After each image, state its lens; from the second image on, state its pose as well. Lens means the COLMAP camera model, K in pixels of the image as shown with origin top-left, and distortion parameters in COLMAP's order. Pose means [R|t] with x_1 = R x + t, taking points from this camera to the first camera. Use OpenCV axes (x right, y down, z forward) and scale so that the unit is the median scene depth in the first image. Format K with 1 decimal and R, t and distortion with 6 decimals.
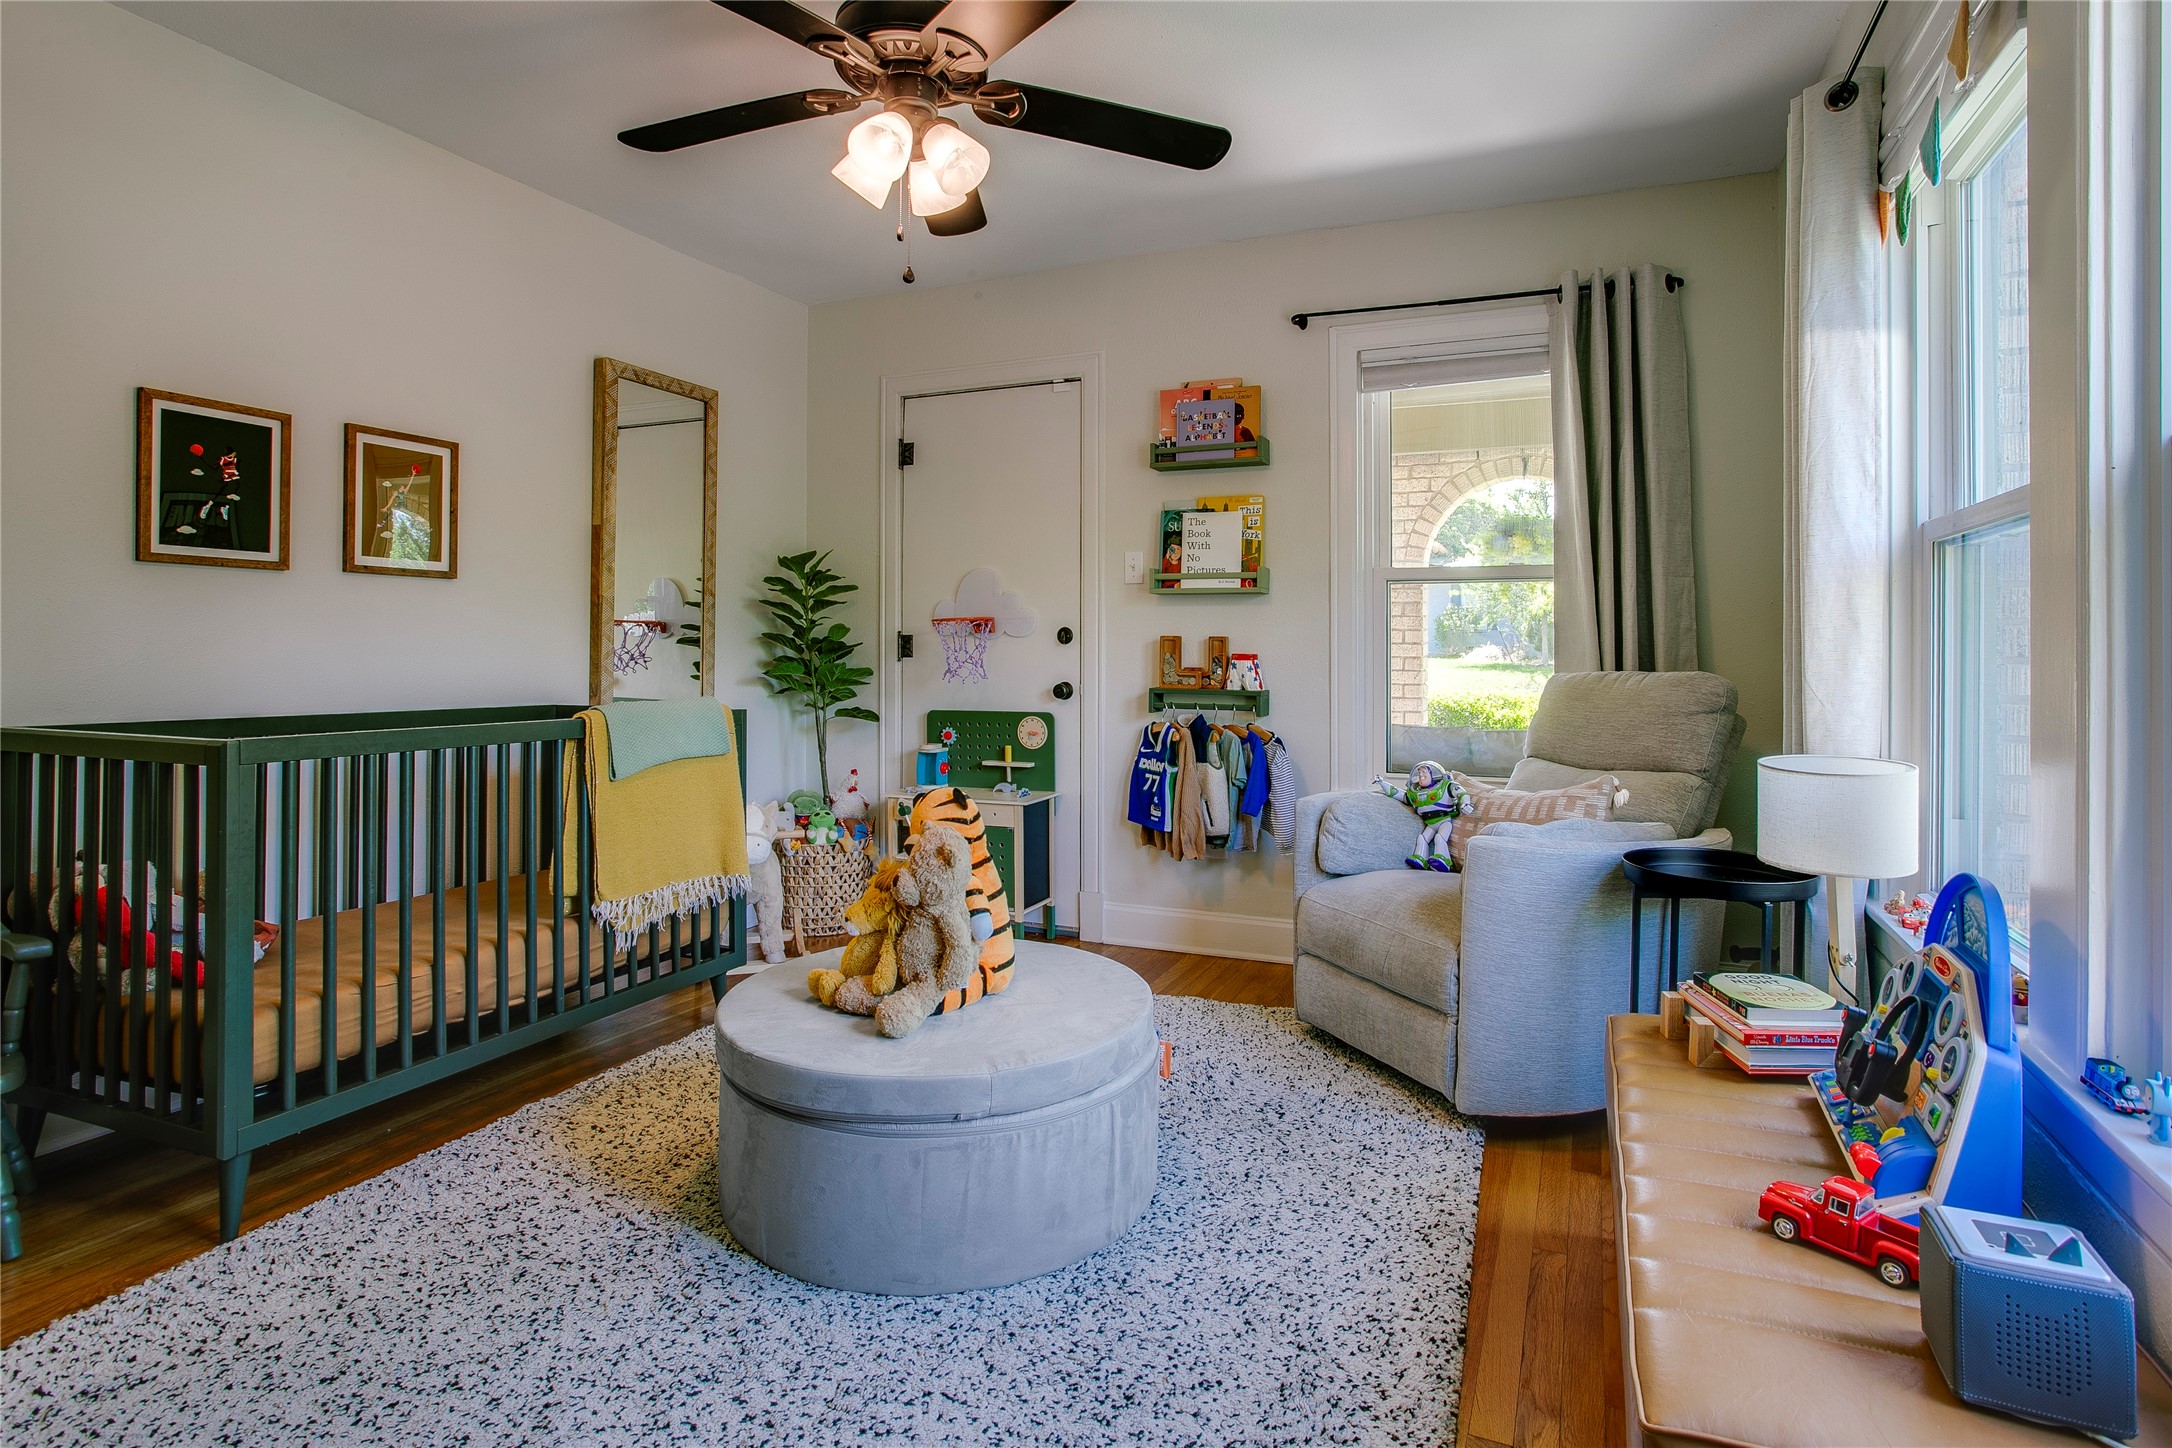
lens RADIAL K [[1134.2, 0, 1083.6], [0, 1134.2, 657.6], [0, 0, 1]] dist [-0.069285, 0.043214]
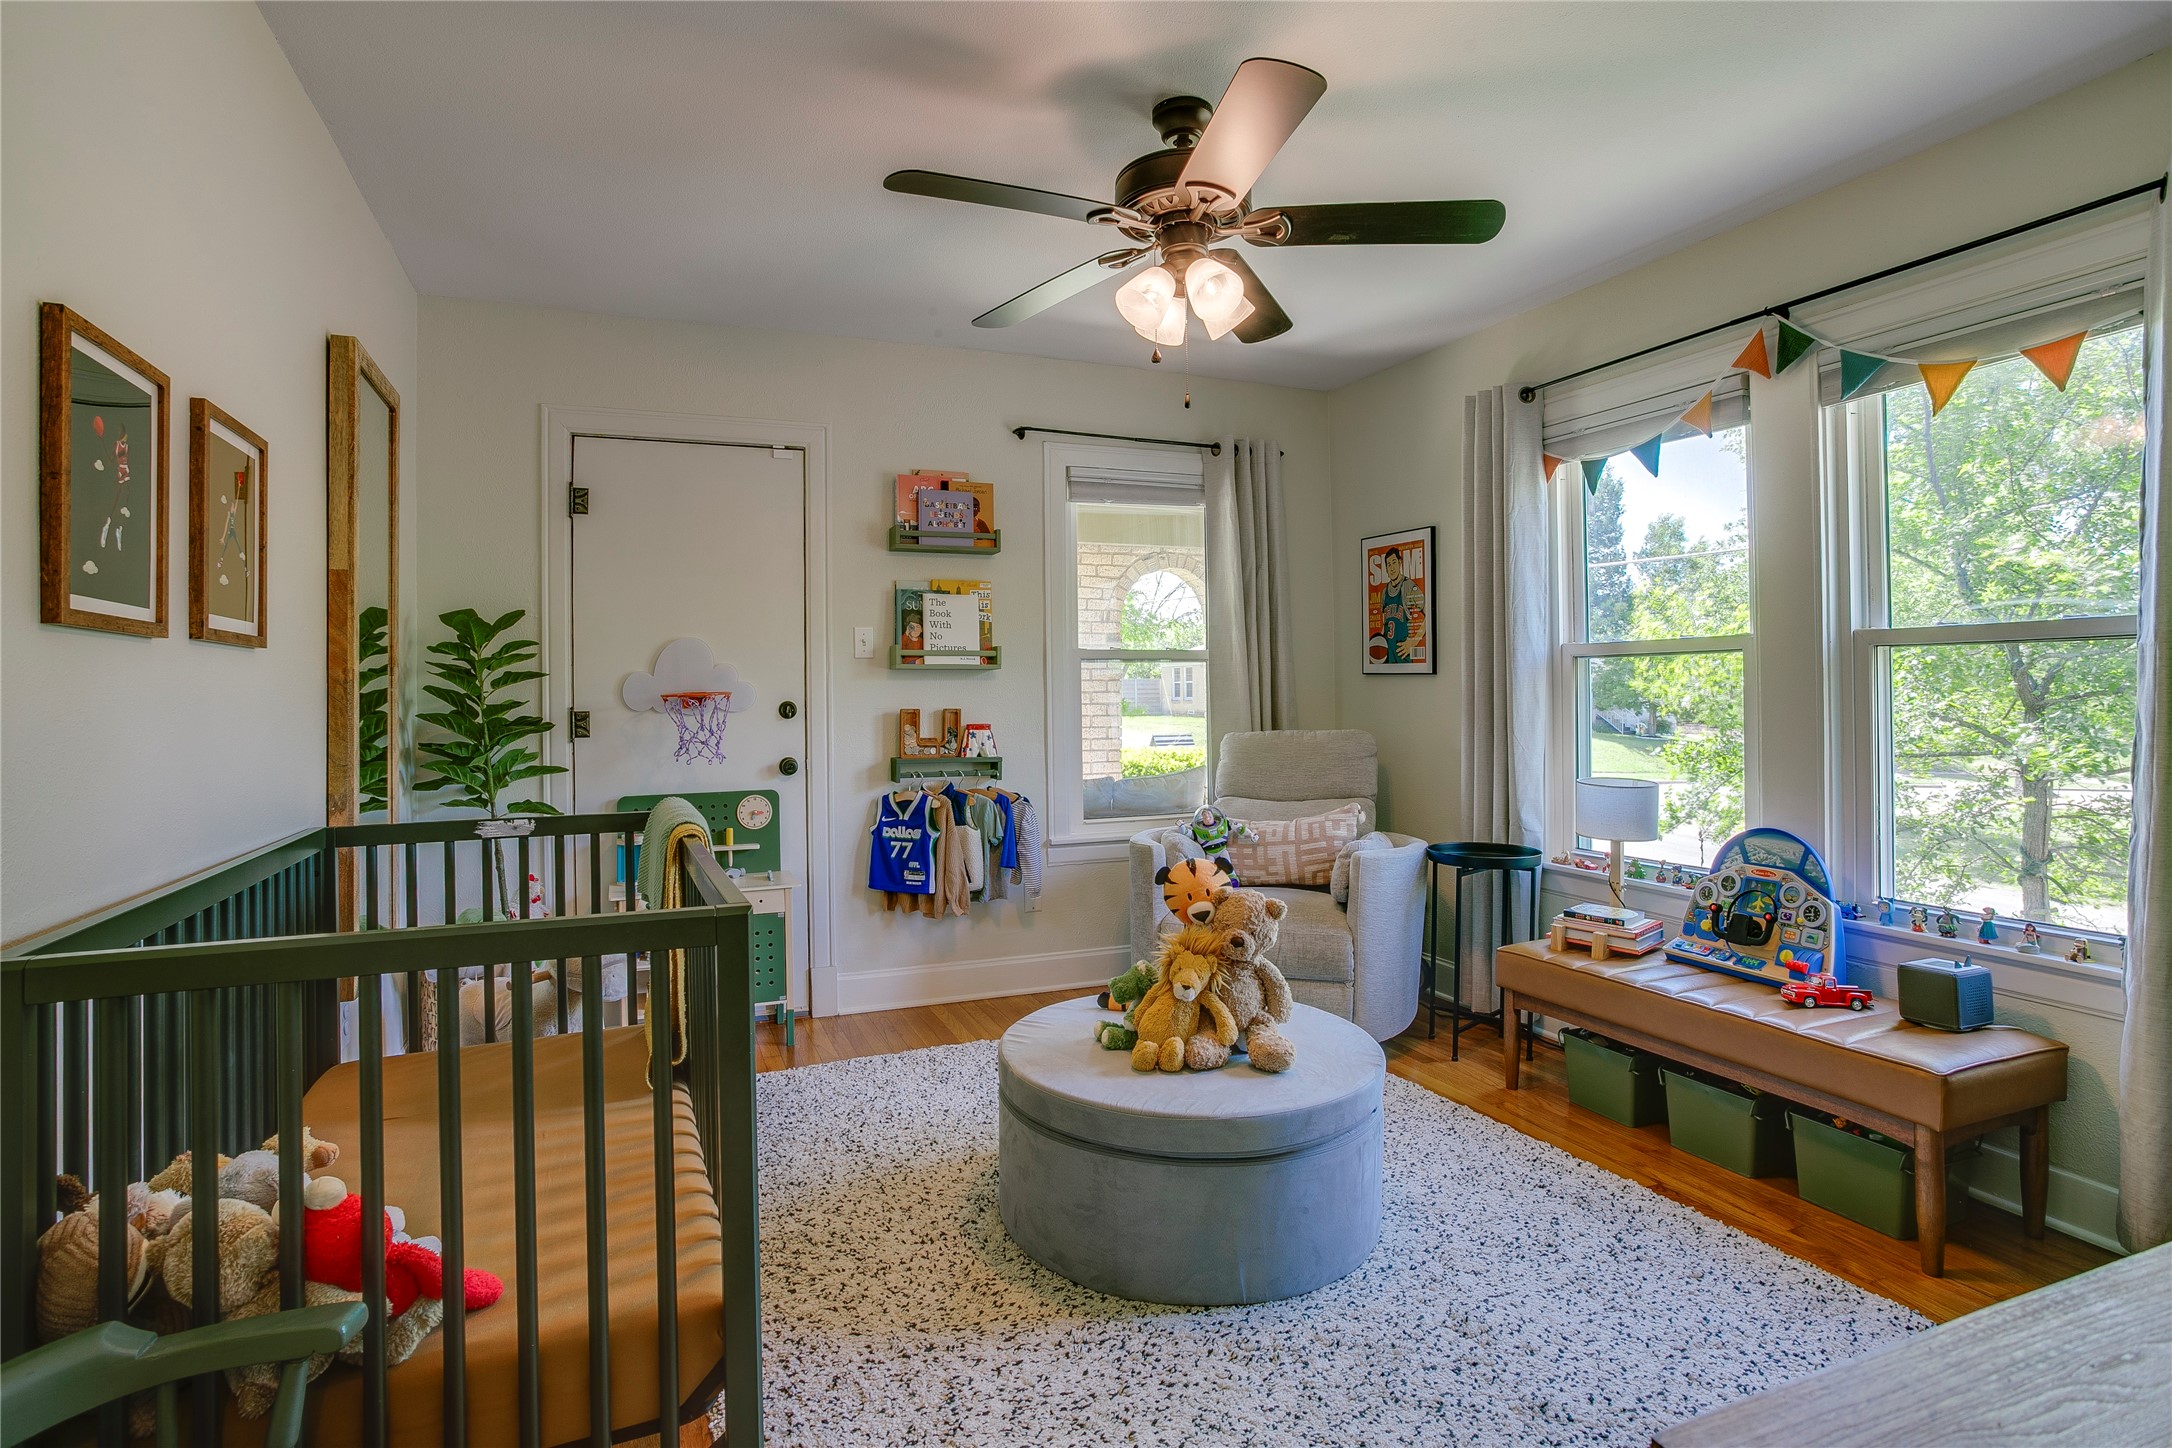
lens RADIAL K [[1101.2, 0, 1073.7], [0, 1101.2, 709.8], [0, 0, 1]] dist [-0.067869, 0.037122]
pose [[0.698789, -0.020622, 0.715031, -0.561251], [0.018280, 0.999773, 0.010969, -0.027286], [-0.715094, 0.005405, 0.699007, 0.180277]]
